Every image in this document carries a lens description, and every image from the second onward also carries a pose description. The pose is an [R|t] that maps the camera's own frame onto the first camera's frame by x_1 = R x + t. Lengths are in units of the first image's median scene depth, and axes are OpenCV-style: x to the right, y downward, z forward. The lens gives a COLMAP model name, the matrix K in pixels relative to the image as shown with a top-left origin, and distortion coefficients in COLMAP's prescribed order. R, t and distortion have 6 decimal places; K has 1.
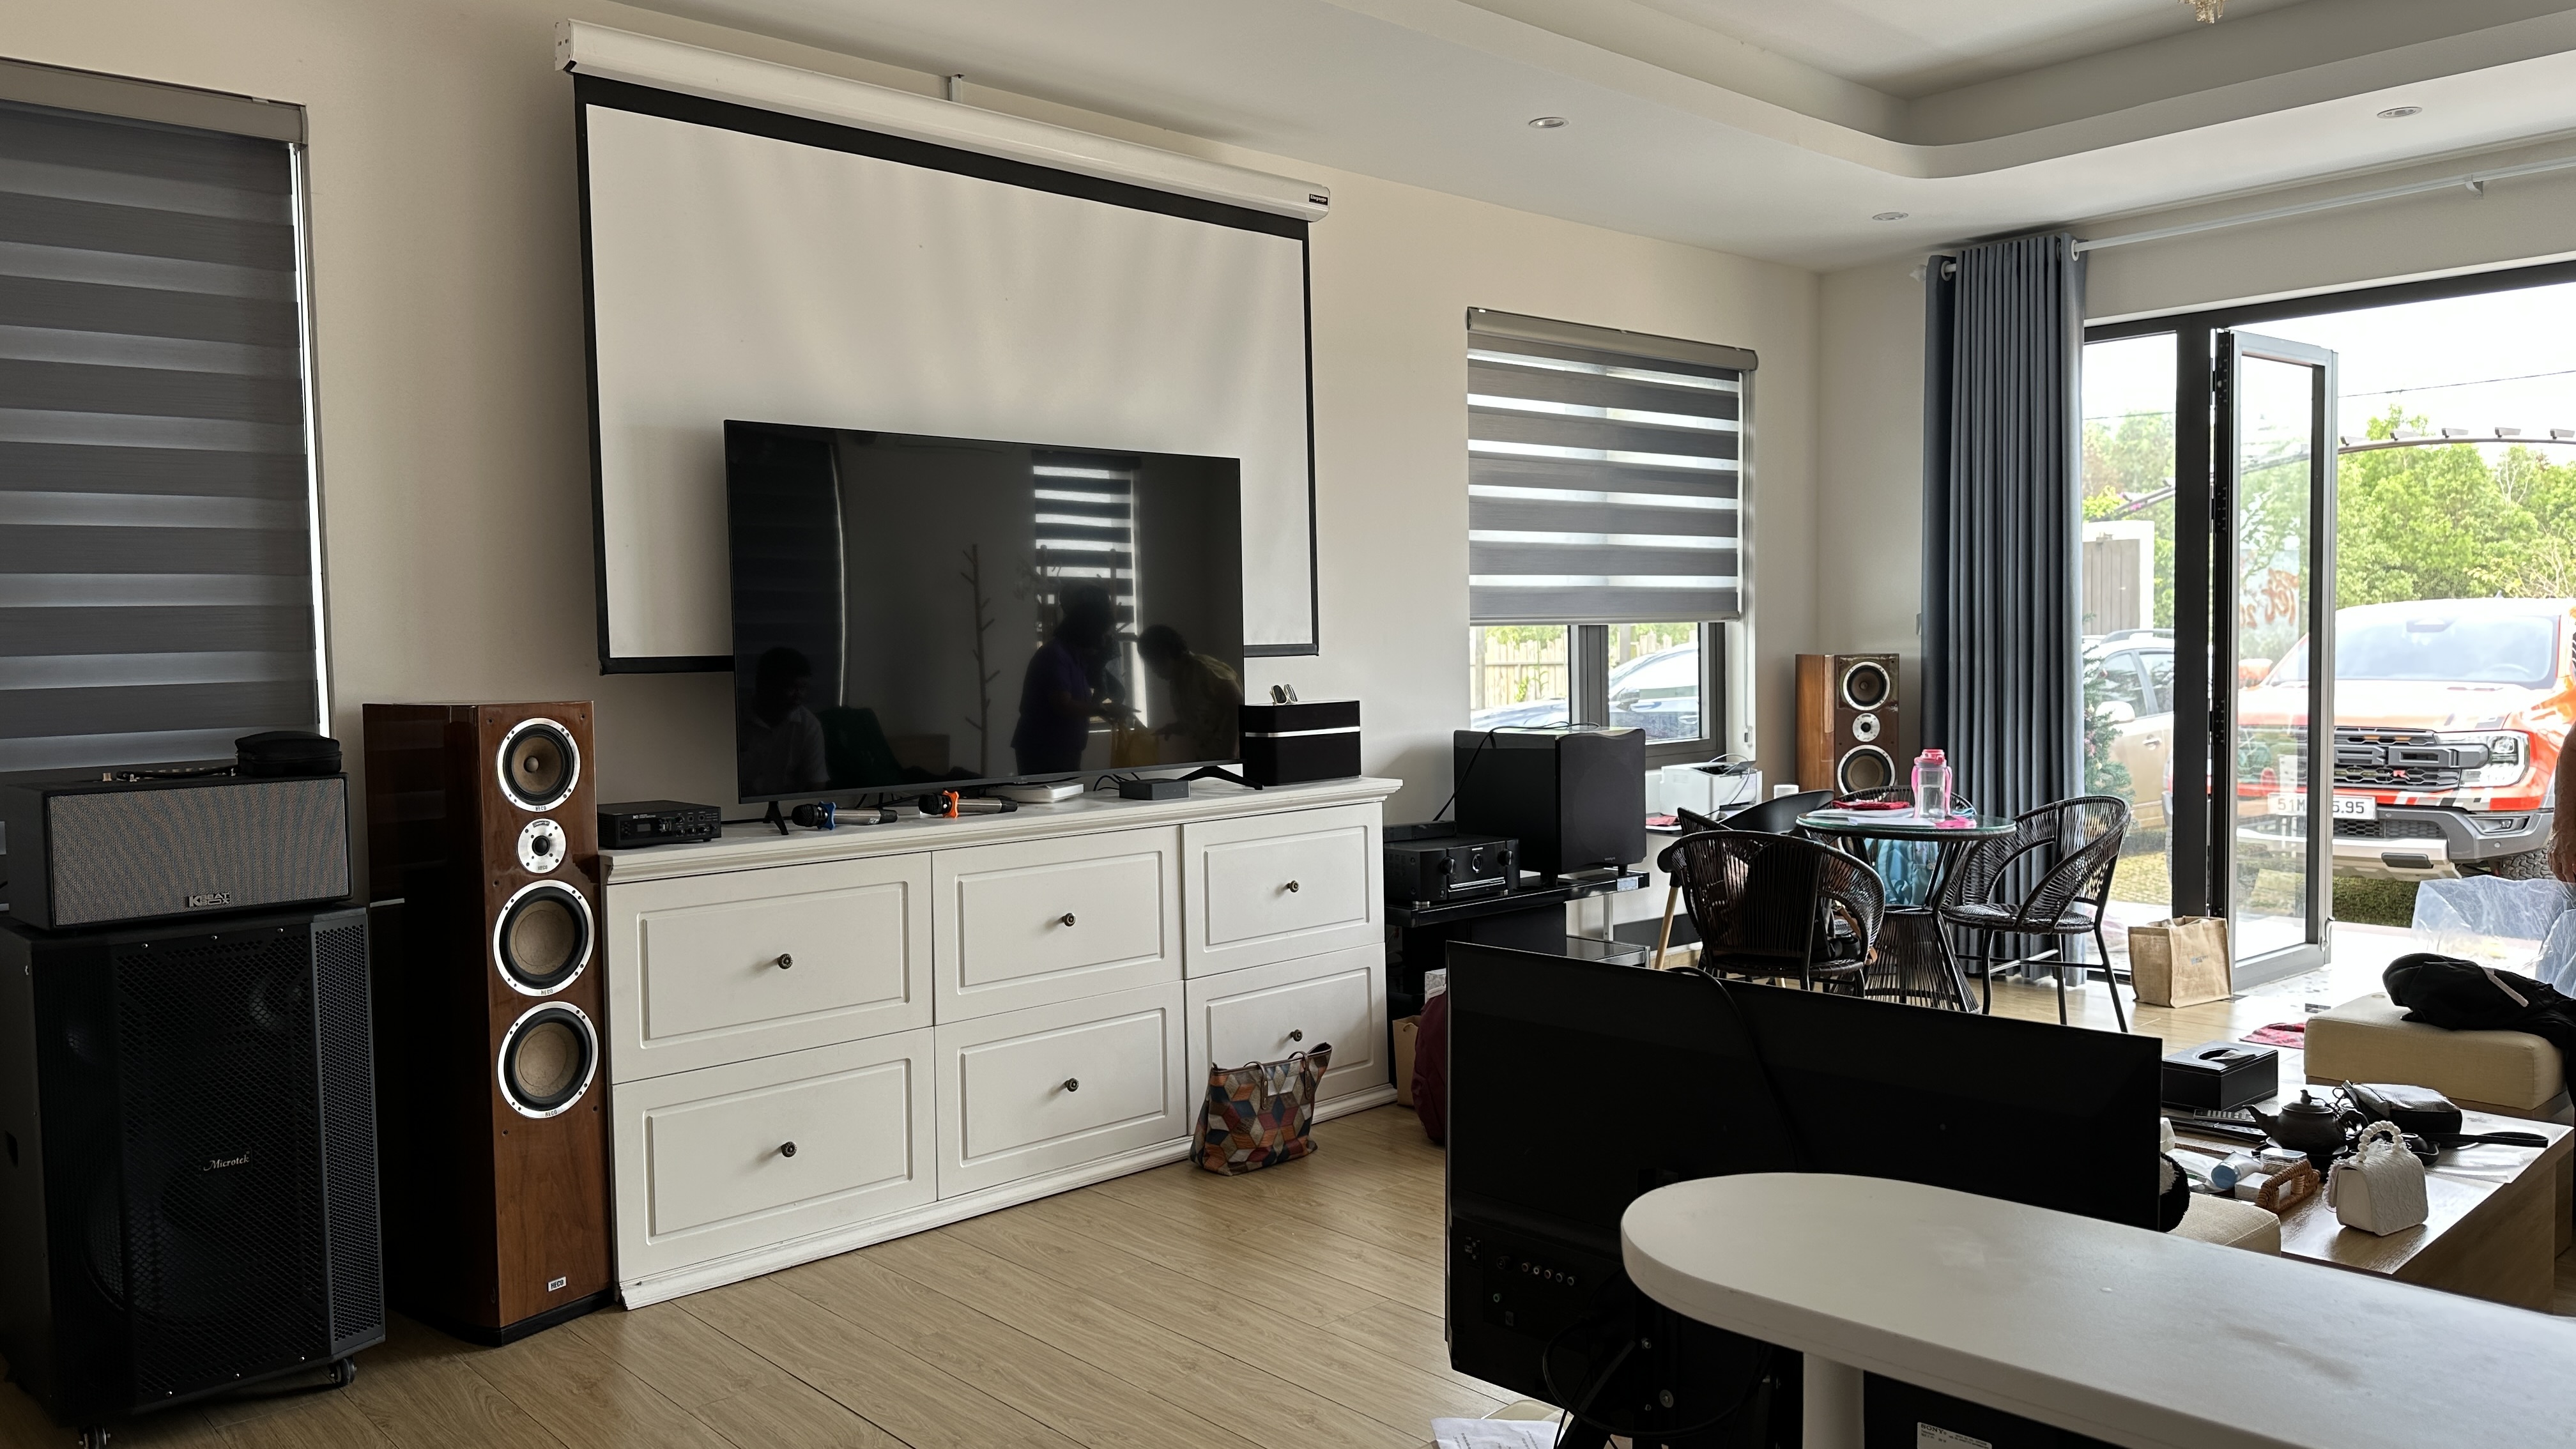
lens RADIAL K [[1821.1, 0, 1278.2], [0, 1821.1, 725.1], [0, 0, 1]] dist [0.042343, -0.014932]
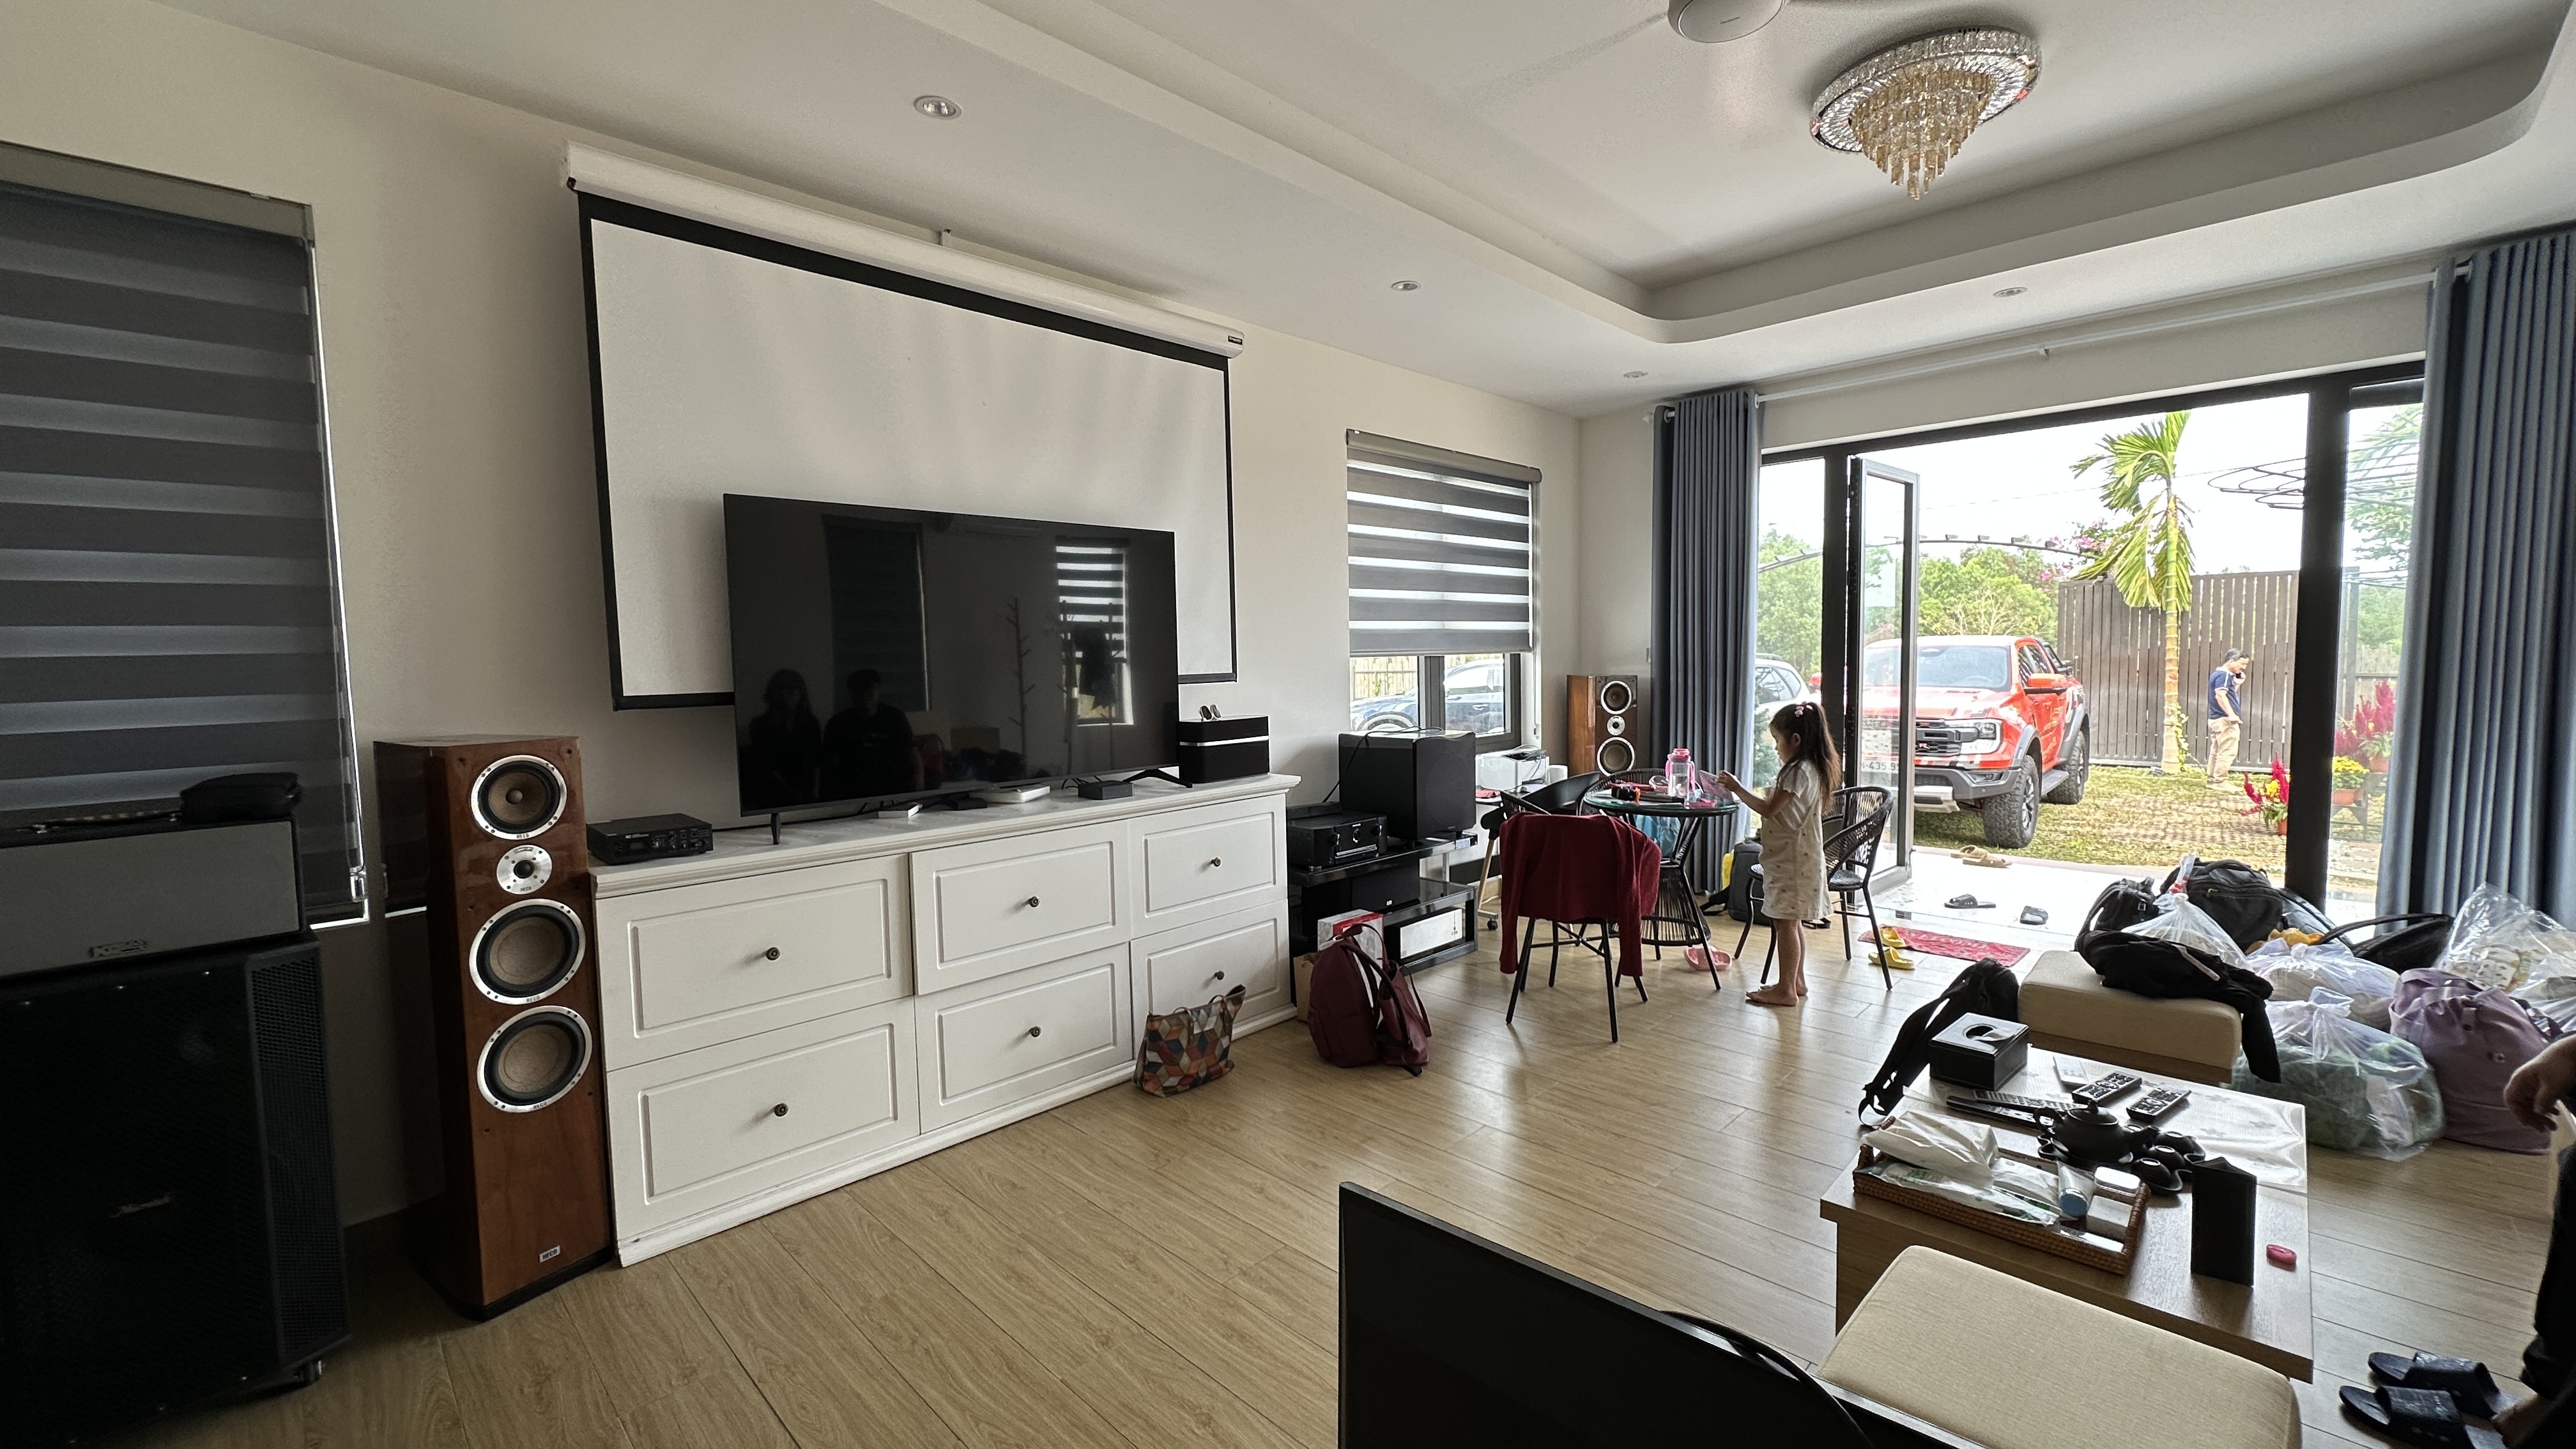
lens RADIAL K [[1031.7, 0, 1298.1], [0, 1031.7, 722.1], [0, 0, 1]] dist [-0.000859, 0.001172]
pose [[0.998293, -0.004890, 0.058196, 0.025907], [0.003772, 0.999807, 0.019299, -0.027123], [-0.058279, -0.019047, 0.998119, 0.277392]]
